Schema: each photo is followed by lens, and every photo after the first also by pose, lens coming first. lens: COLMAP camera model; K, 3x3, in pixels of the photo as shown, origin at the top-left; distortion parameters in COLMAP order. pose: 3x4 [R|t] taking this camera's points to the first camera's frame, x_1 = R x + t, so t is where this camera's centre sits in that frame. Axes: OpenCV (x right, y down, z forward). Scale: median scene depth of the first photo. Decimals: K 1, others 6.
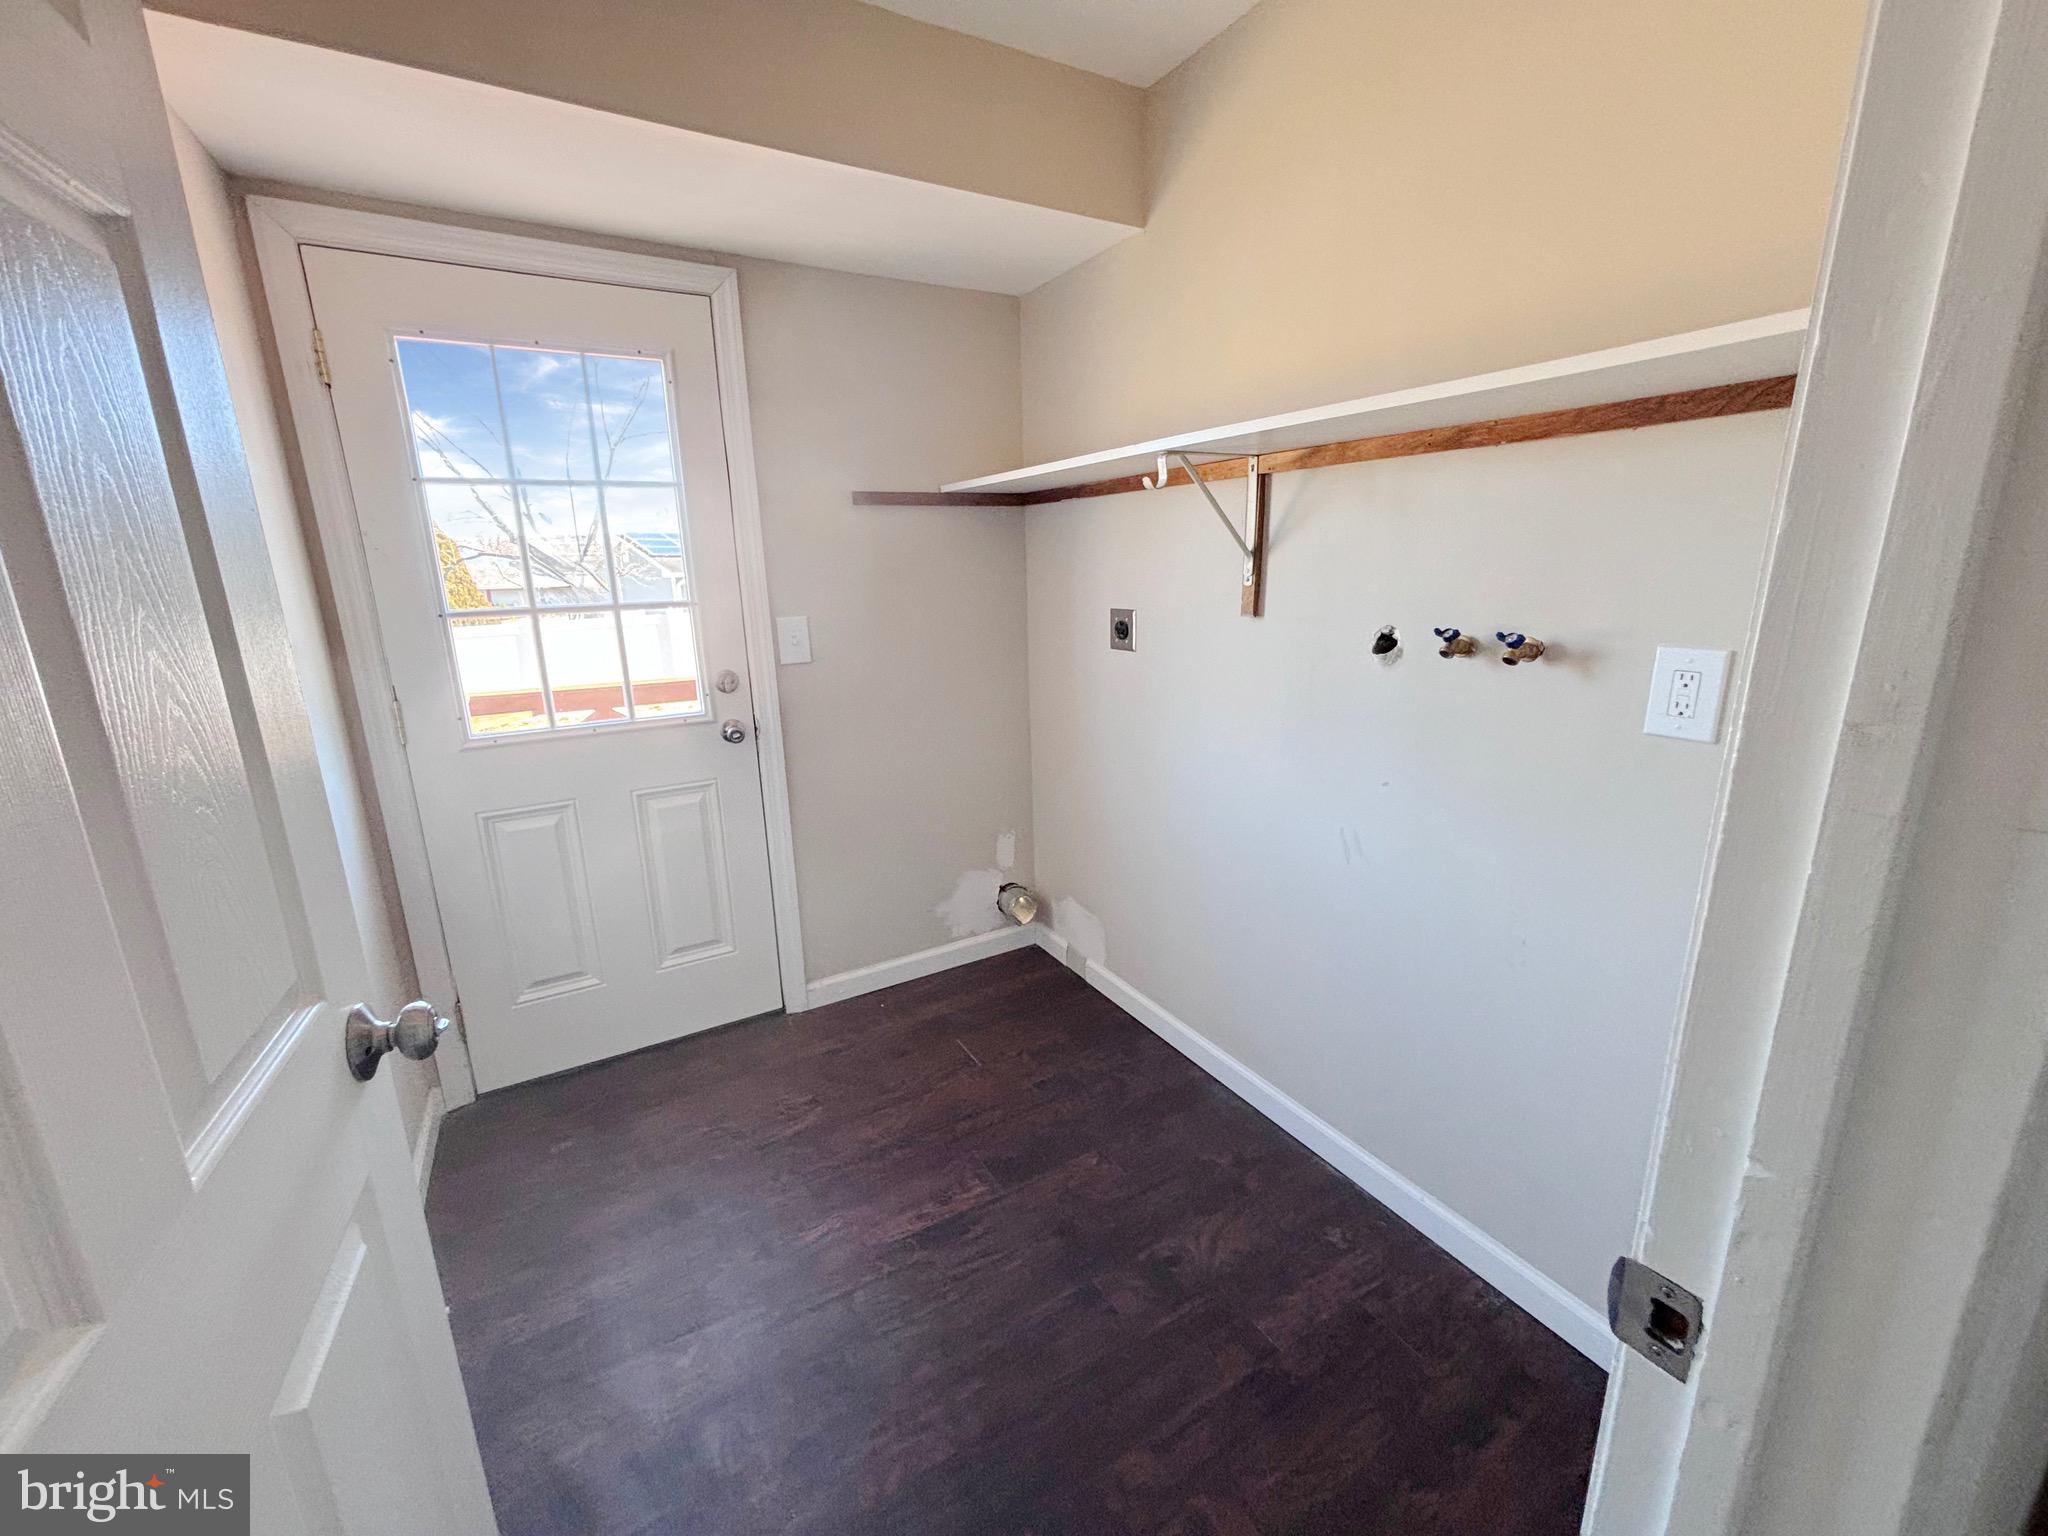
lens RADIAL K [[825.7, 0, 1025.3], [0, 825.7, 767.5], [0, 0, 1]] dist [0.007466, -0.000493]
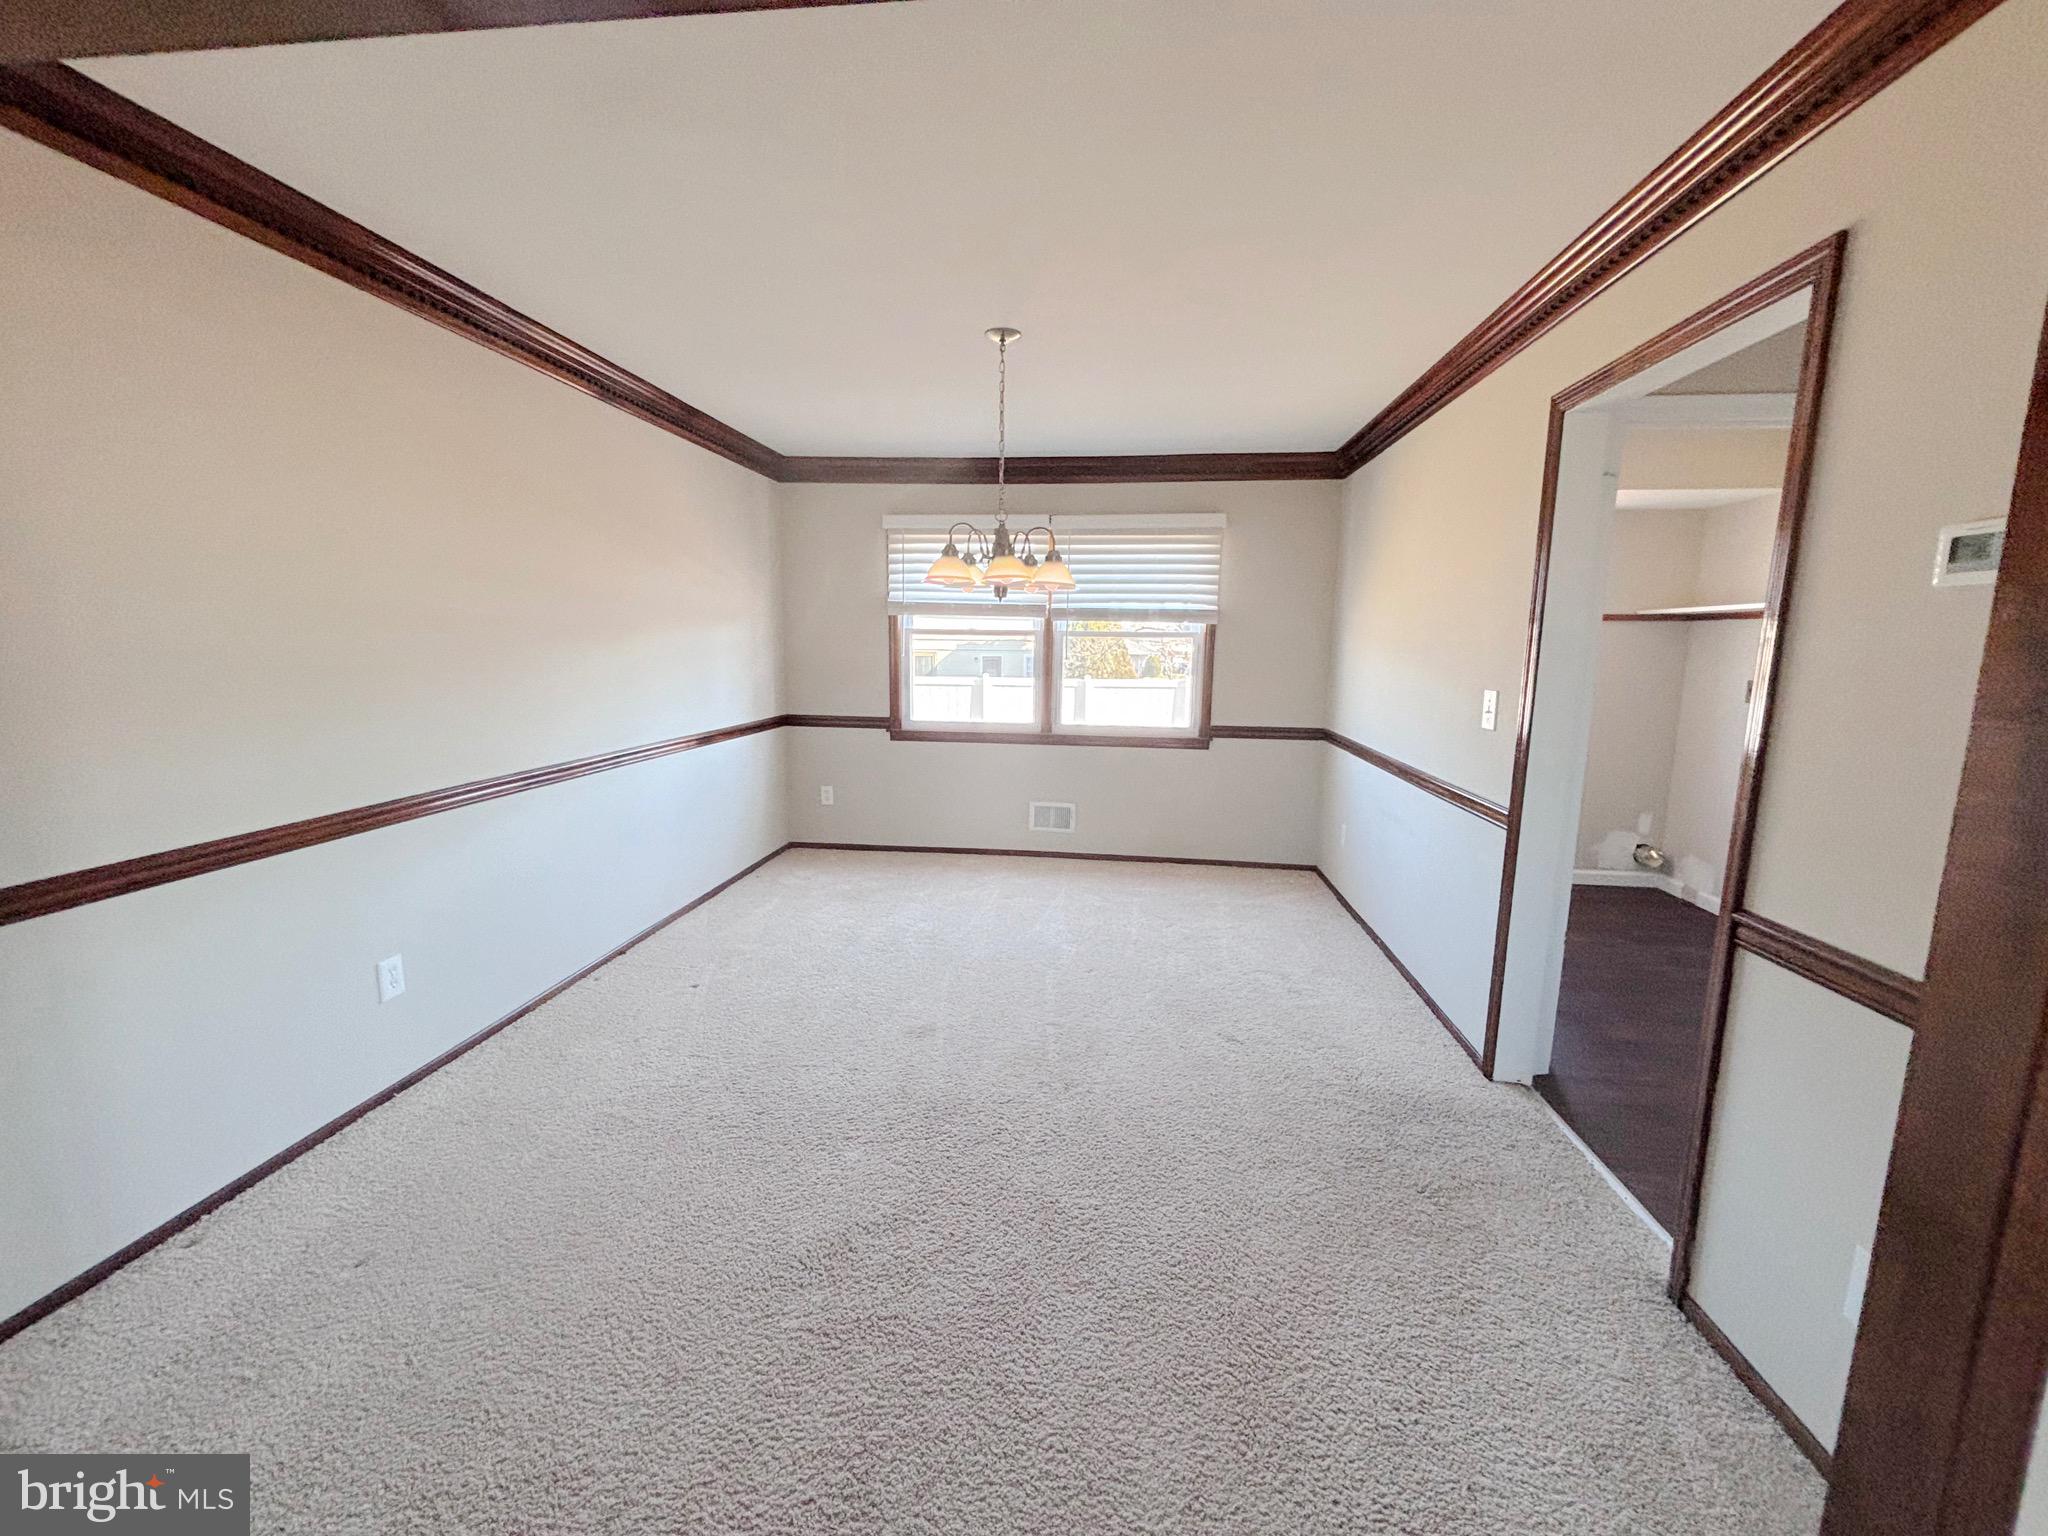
lens RADIAL K [[825.7, 0, 1027.7], [0, 825.7, 769.7], [0, 0, 1]] dist [0.007466, -0.000493]
pose [[0.800052, 0.130786, -0.585502, -0.054462], [-0.179283, 0.983472, -0.025297, 0.257486], [0.572516, 0.125210, 0.810276, -1.053228]]
